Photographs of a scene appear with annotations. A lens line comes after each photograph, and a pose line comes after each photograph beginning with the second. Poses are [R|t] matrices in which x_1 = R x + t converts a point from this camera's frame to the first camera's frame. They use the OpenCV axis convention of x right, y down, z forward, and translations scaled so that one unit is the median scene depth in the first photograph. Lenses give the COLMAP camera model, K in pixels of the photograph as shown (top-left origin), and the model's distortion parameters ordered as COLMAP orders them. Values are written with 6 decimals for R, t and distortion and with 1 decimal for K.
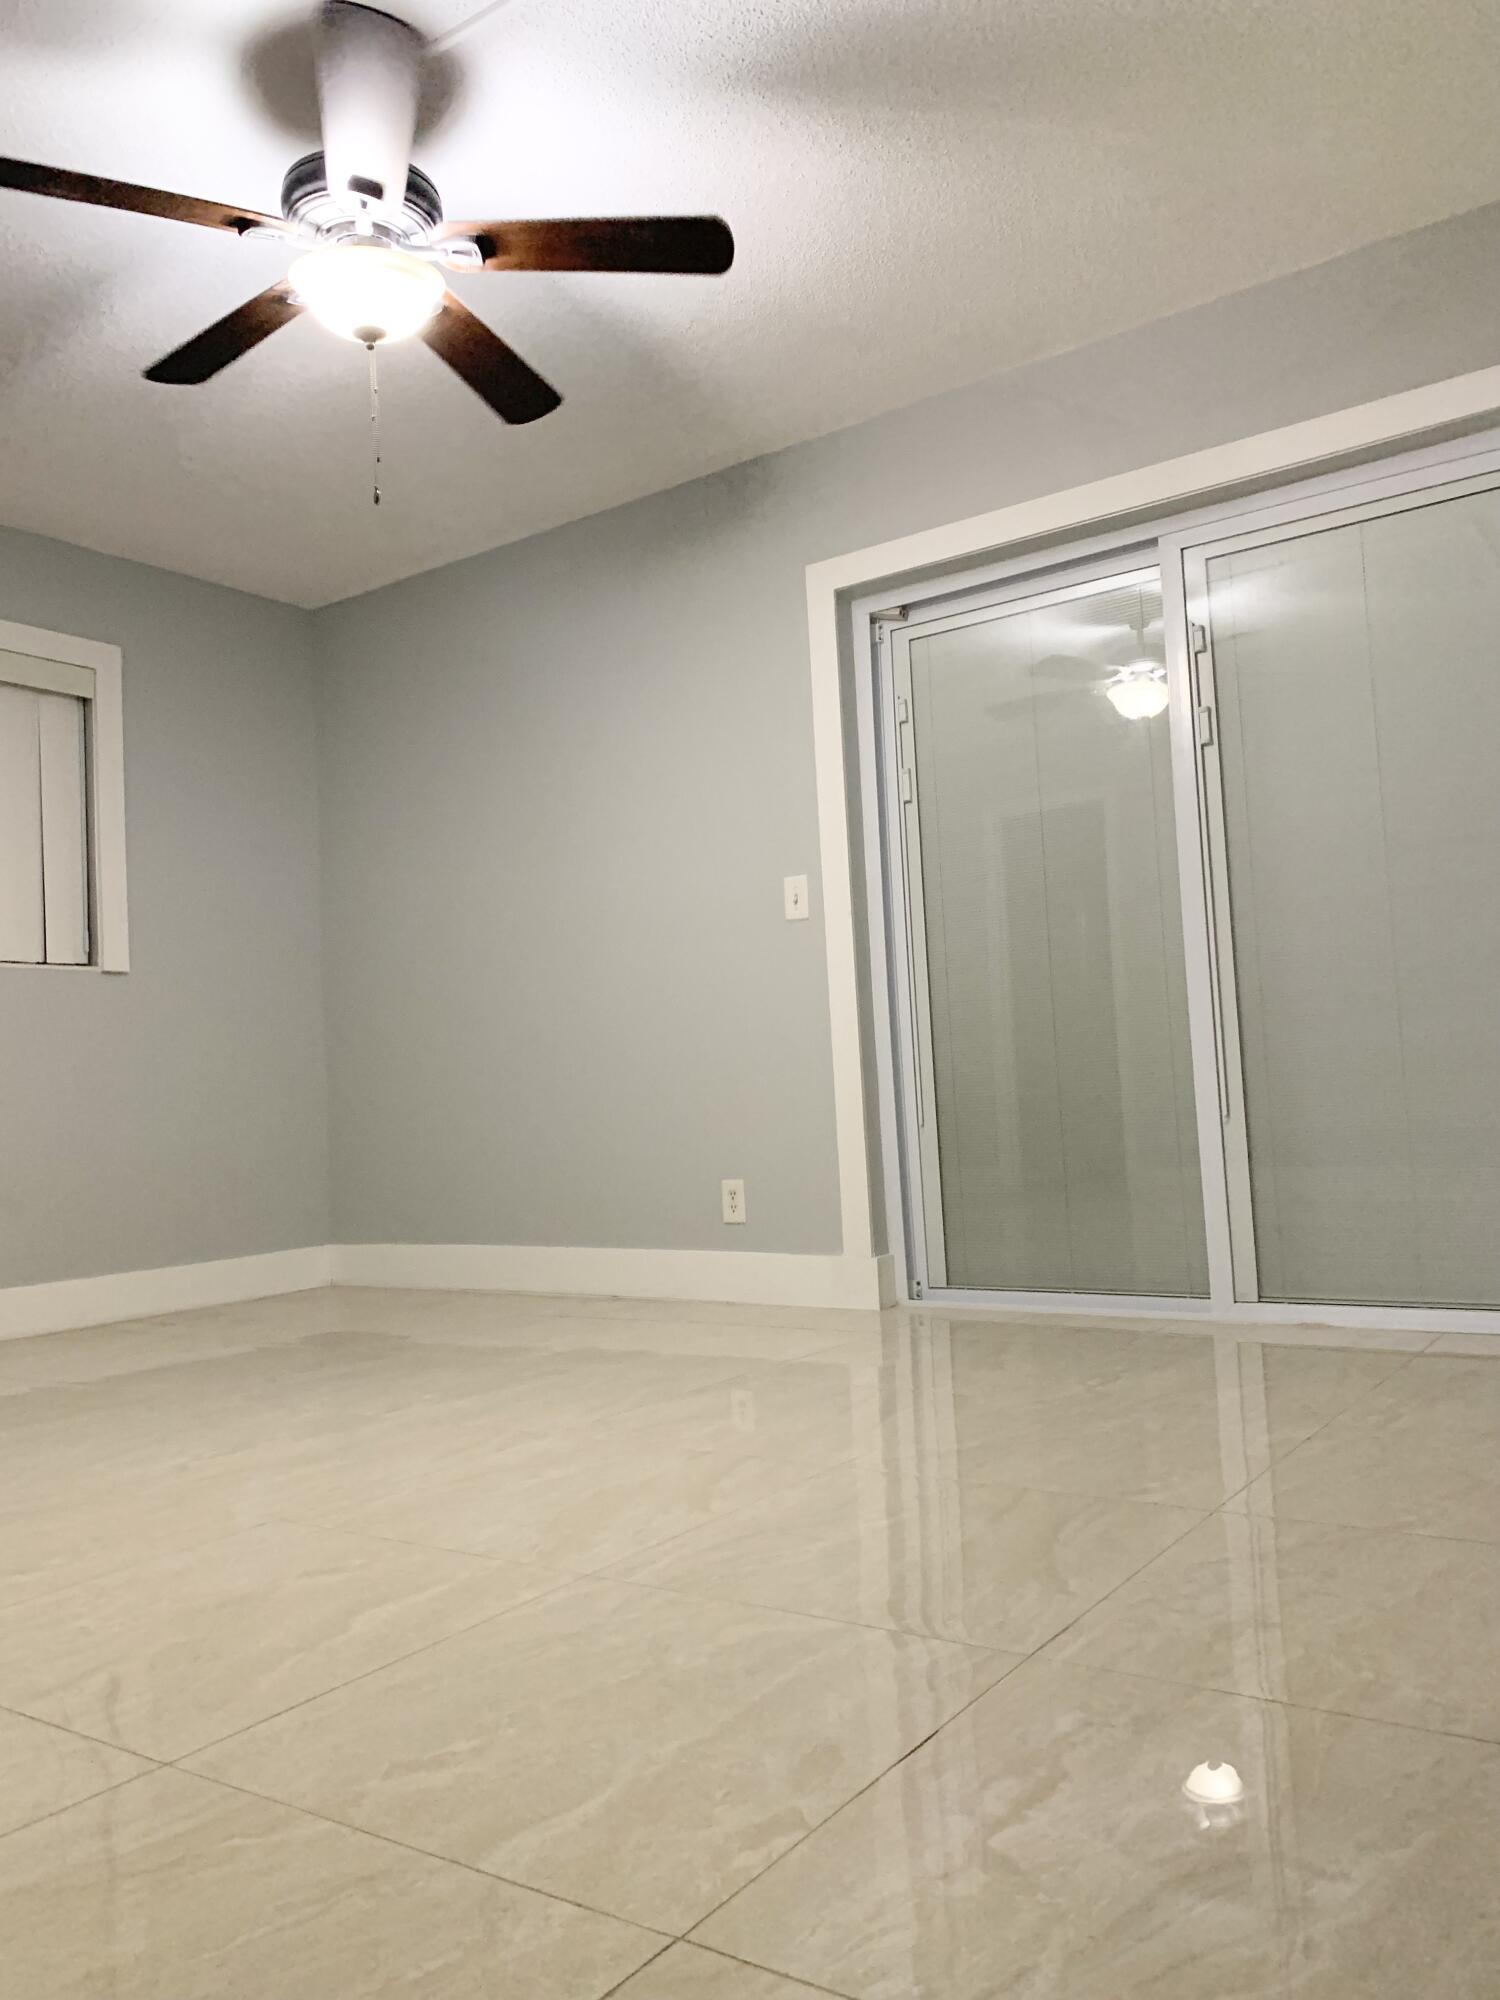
lens RADIAL K [[1525.5, 0, 763.8], [0, 1525.5, 1004.4], [0, 0, 1]] dist [0.045336, -0.050136]
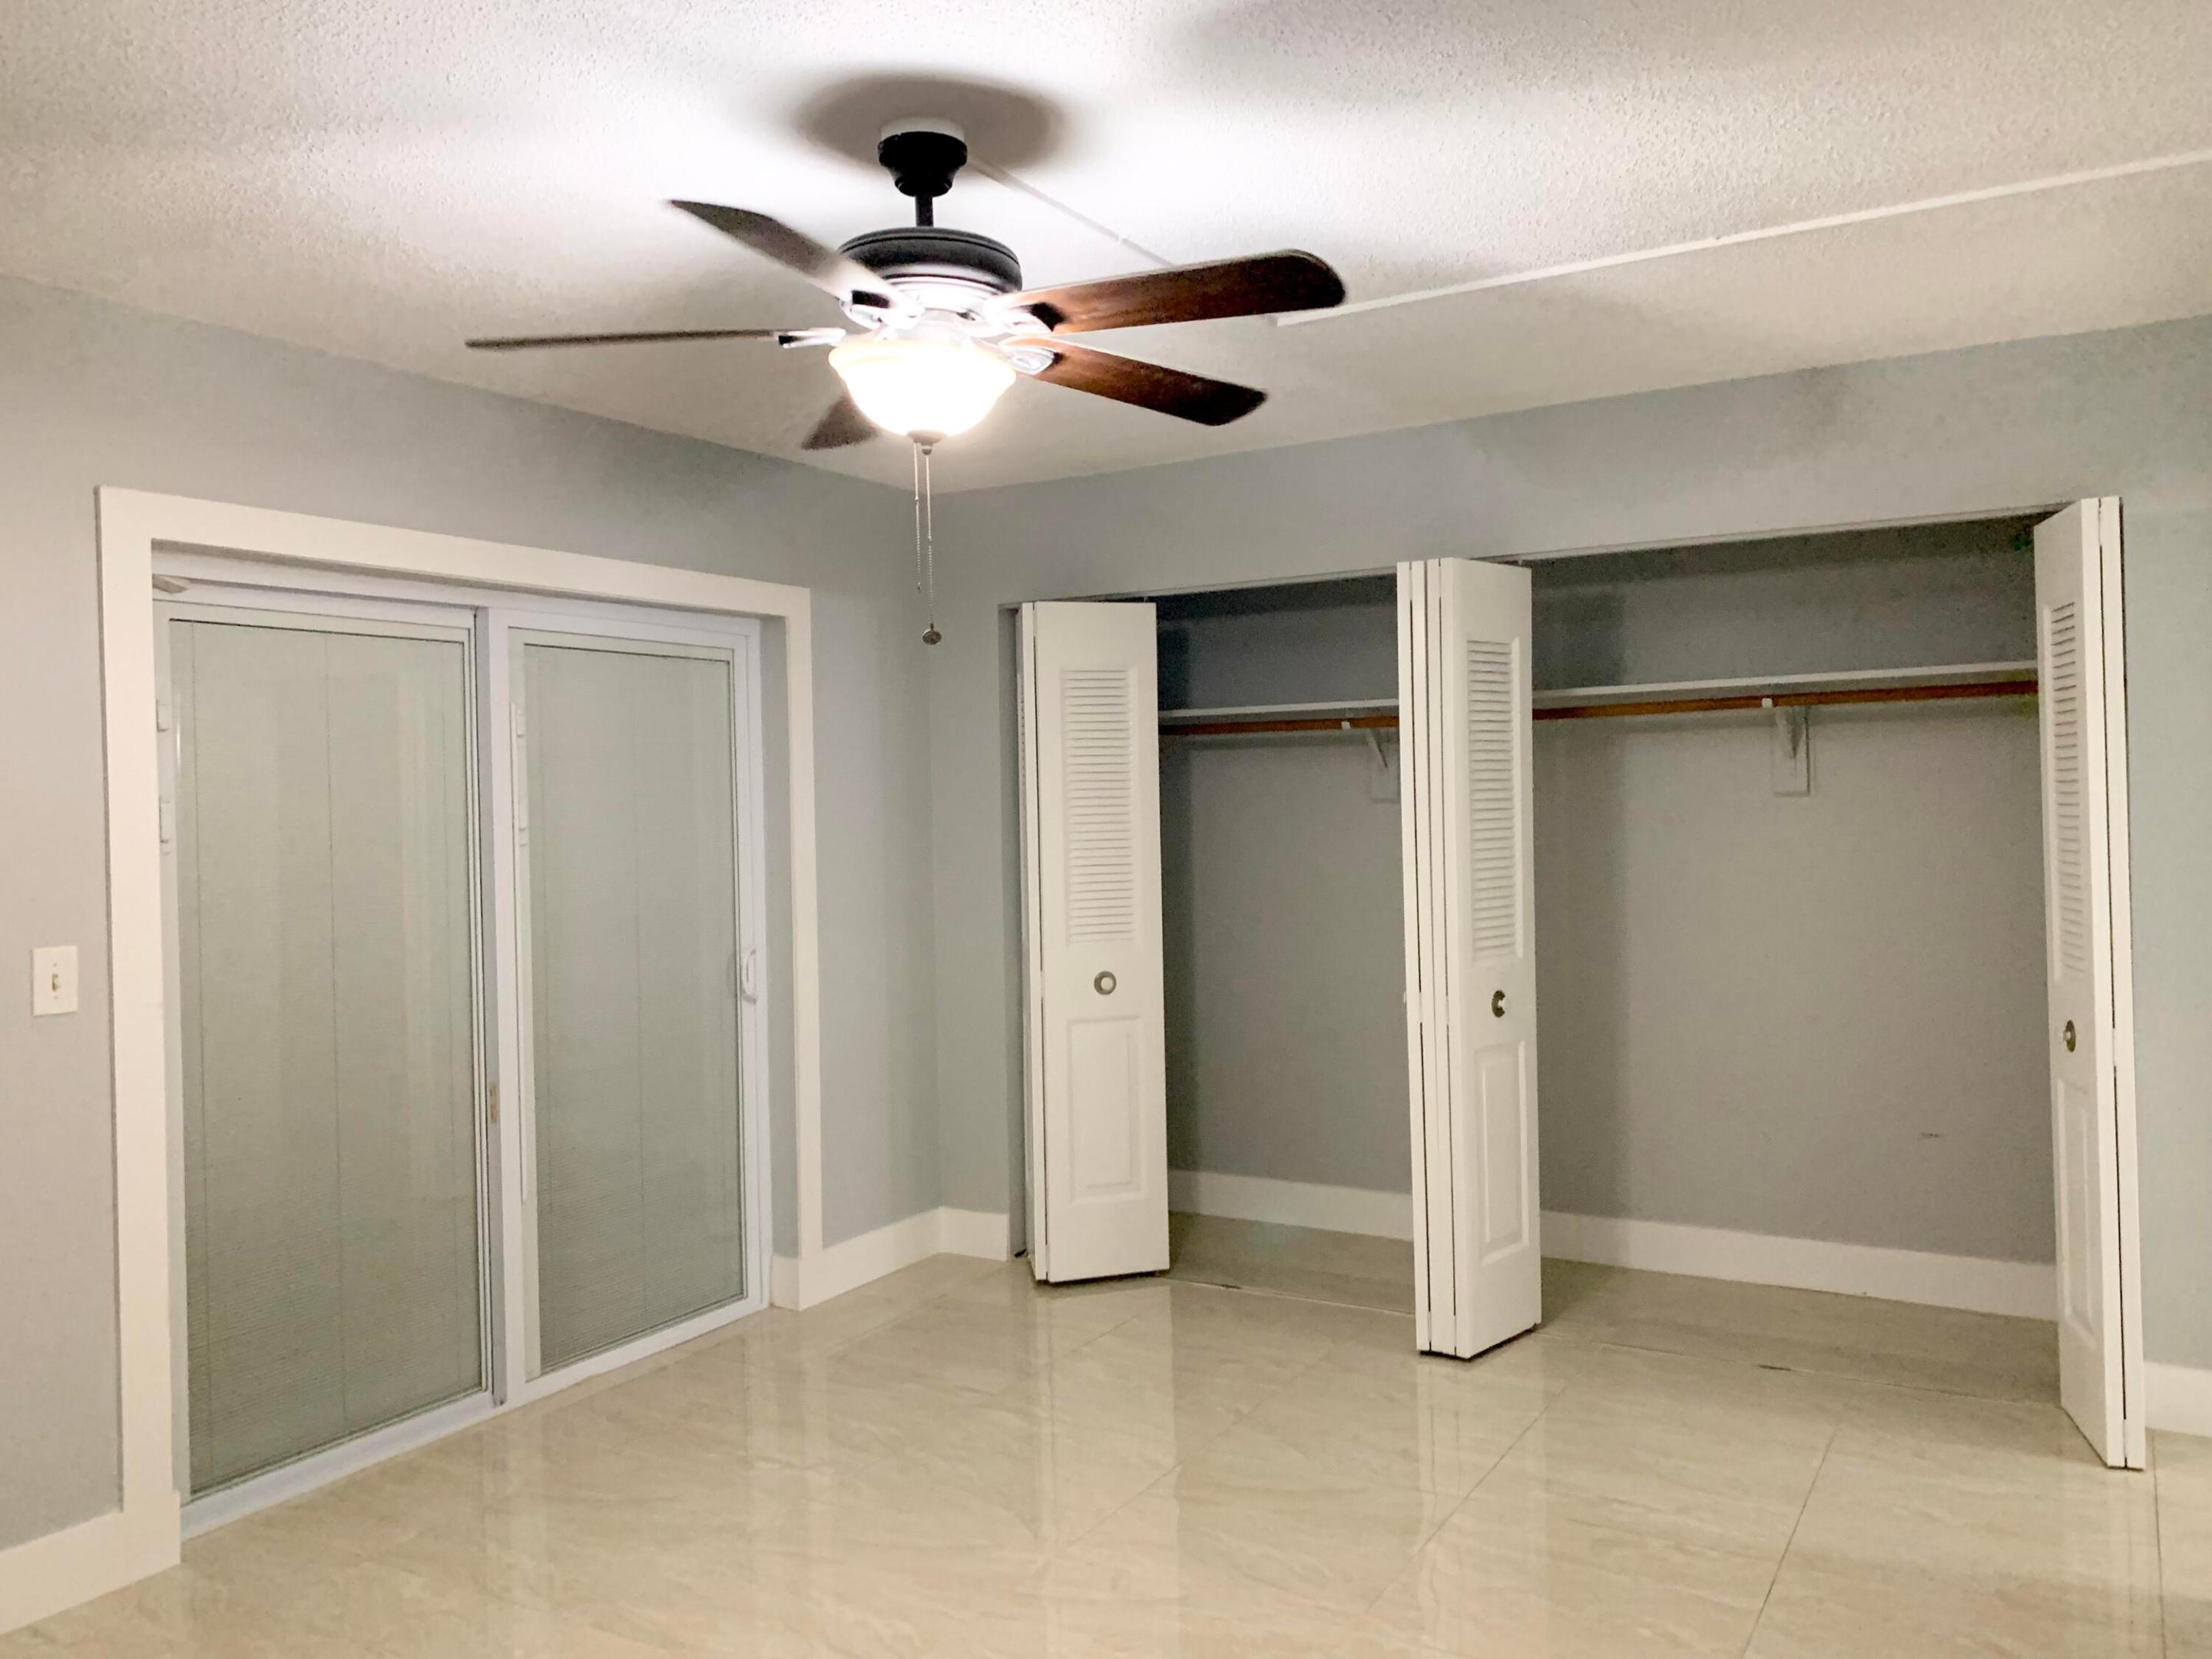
lens RADIAL K [[1687.2, 0, 1101.3], [0, 1687.2, 830.9], [0, 0, 1]] dist [0.045336, -0.050136]
pose [[-0.071735, 0.023587, 0.997145, -0.770319], [-0.037647, 0.998944, -0.026338, -0.137589], [-0.996713, -0.039429, -0.070771, 0.641736]]
